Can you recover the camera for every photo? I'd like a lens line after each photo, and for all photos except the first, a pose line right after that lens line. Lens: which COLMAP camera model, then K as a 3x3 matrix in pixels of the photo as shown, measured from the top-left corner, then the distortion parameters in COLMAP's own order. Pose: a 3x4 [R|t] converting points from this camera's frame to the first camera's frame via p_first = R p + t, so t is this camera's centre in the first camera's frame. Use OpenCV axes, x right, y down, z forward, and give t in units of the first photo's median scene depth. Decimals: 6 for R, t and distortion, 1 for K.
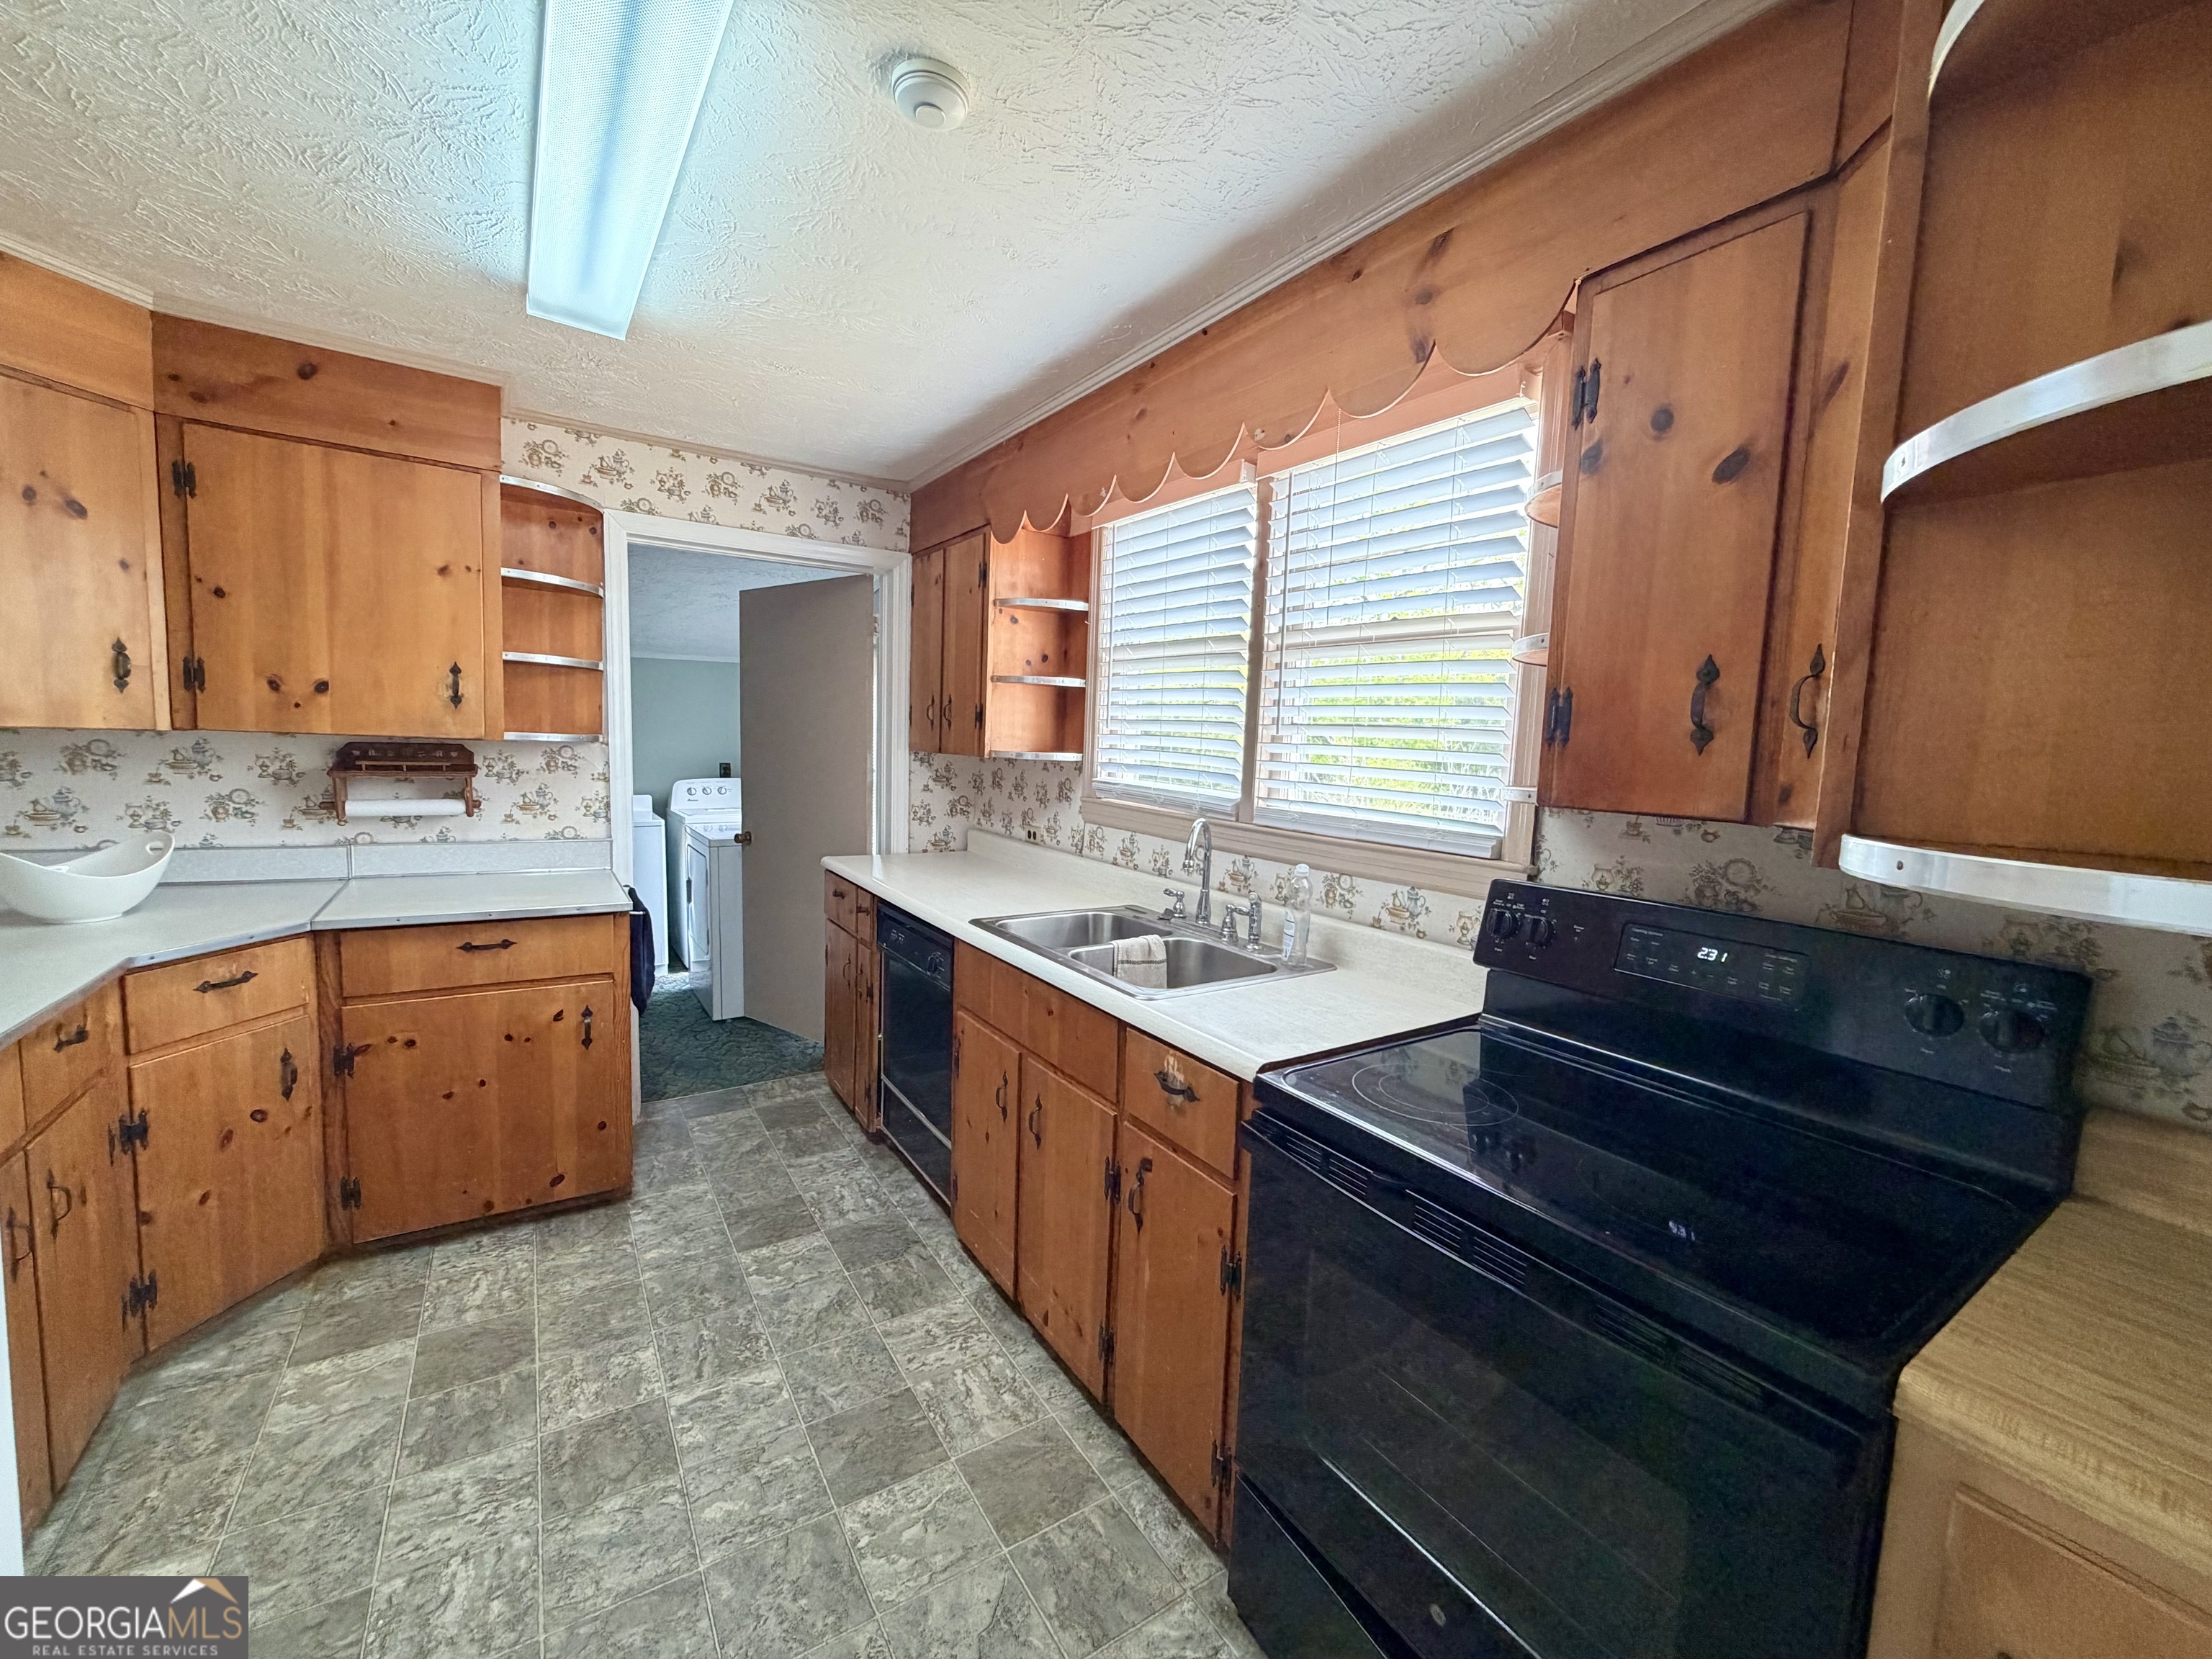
lens RADIAL K [[880.7, 0, 1098.3], [0, 880.7, 830.2], [0, 0, 1]] dist [0.000178, -0.000477]
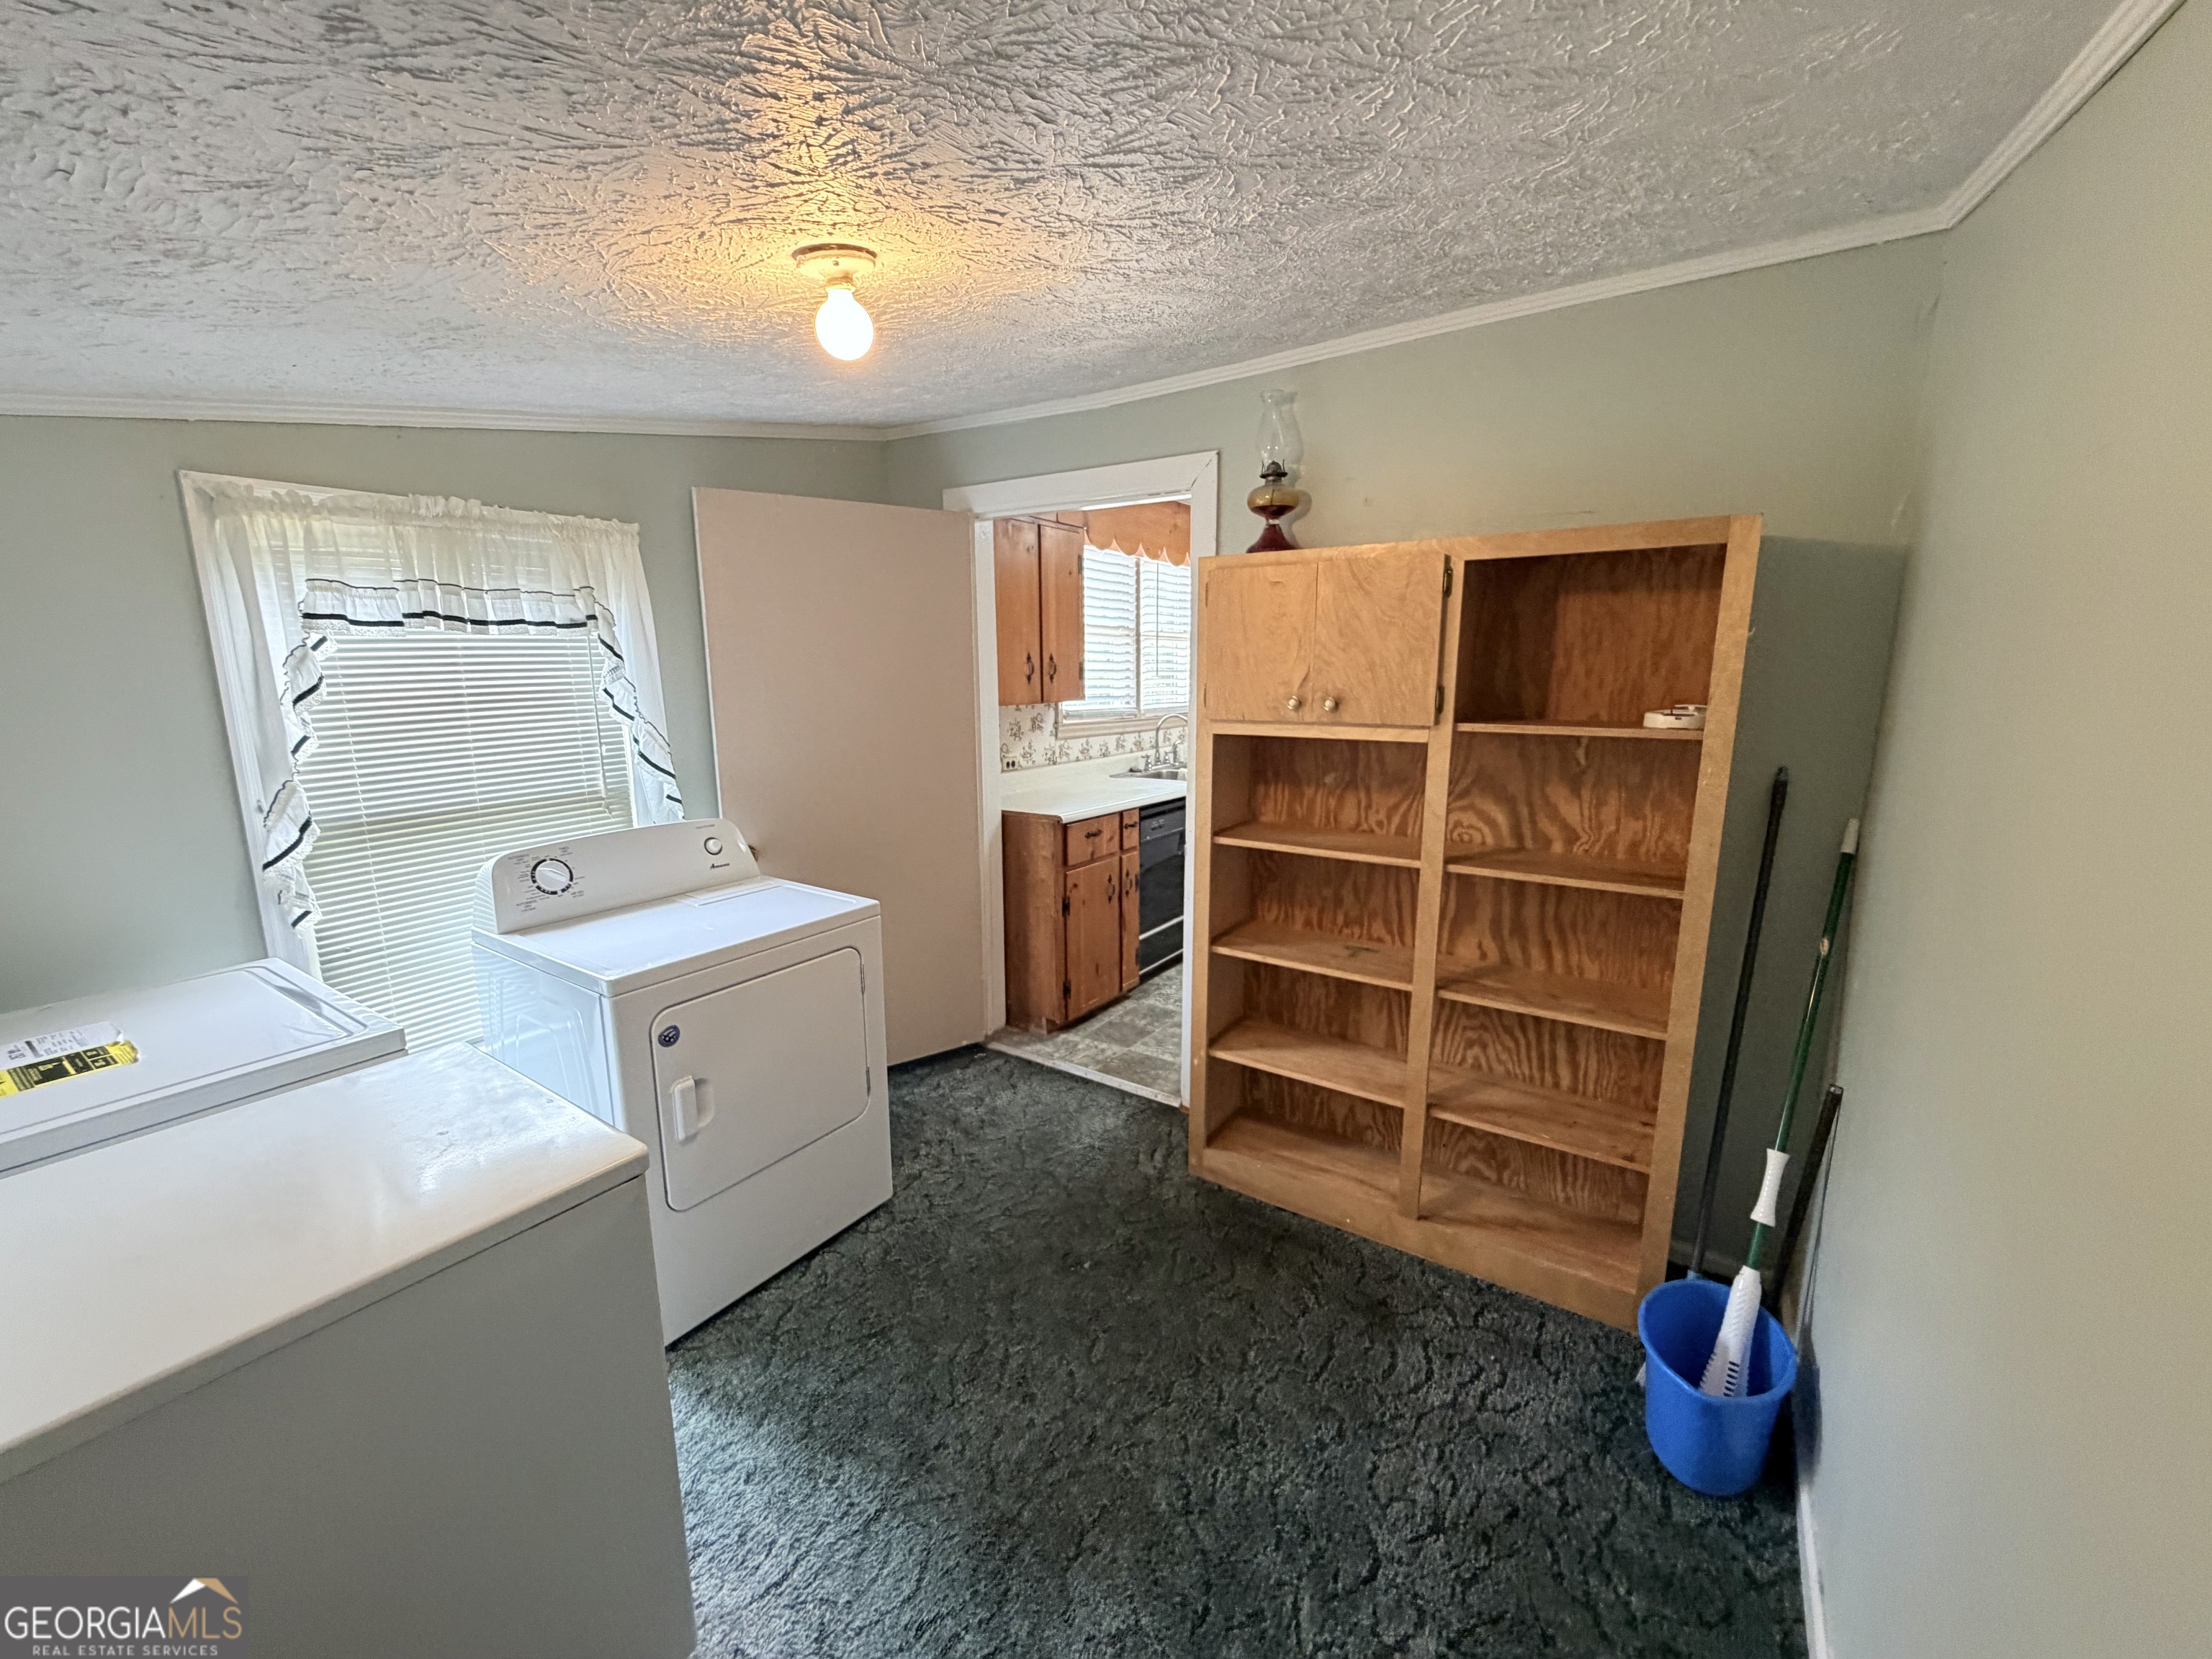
lens RADIAL K [[880.7, 0, 1095.2], [0, 880.7, 831.1], [0, 0, 1]] dist [0.000178, -0.000477]
pose [[-0.381424, -0.205606, 0.901245, -1.708221], [0.086143, 0.962802, 0.256107, -0.287264], [-0.920378, 0.175322, -0.349524, 1.813356]]
